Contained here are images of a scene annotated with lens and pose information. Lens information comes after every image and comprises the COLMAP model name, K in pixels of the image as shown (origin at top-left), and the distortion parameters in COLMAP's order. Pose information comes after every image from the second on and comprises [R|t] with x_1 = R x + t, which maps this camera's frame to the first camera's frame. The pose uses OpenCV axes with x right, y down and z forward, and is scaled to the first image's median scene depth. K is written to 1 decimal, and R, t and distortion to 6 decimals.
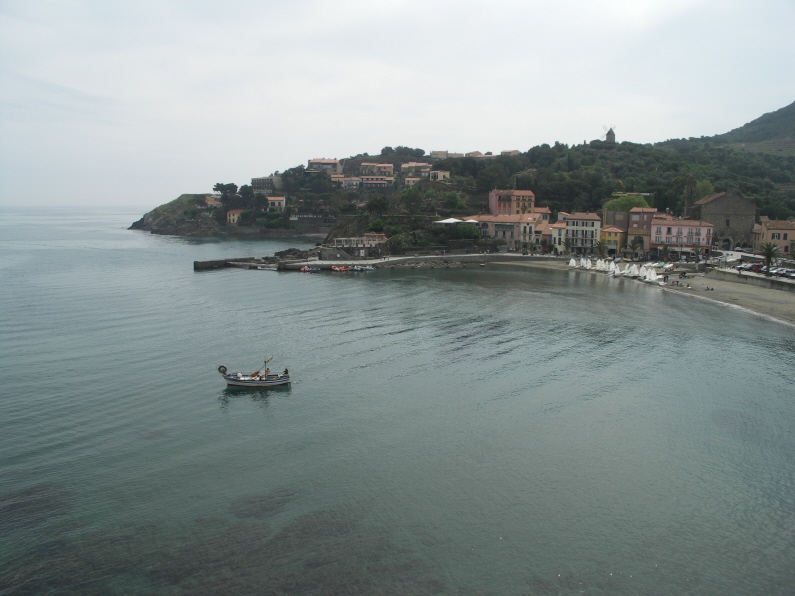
lens RADIAL K [[658.0, 0, 397.5], [0, 658.0, 298.0], [0, 0, 1]] dist [-0.190588, 0.178848]
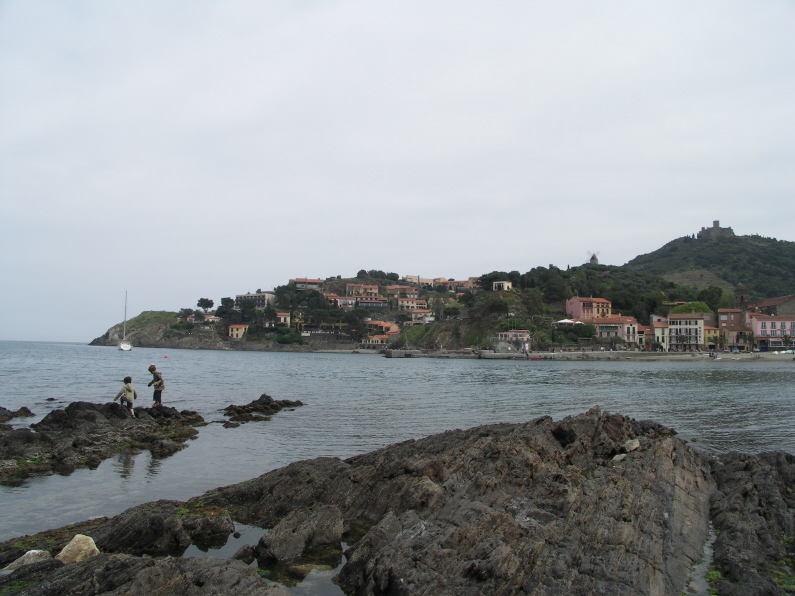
lens RADIAL K [[658.0, 0, 397.5], [0, 658.0, 298.0], [0, 0, 1]] dist [-0.190588, 0.178848]
pose [[0.970740, 0.022368, 0.239088, -0.385863], [0.029958, 0.976592, -0.213002, 0.051753], [-0.238256, 0.213933, 0.947347, 0.072105]]
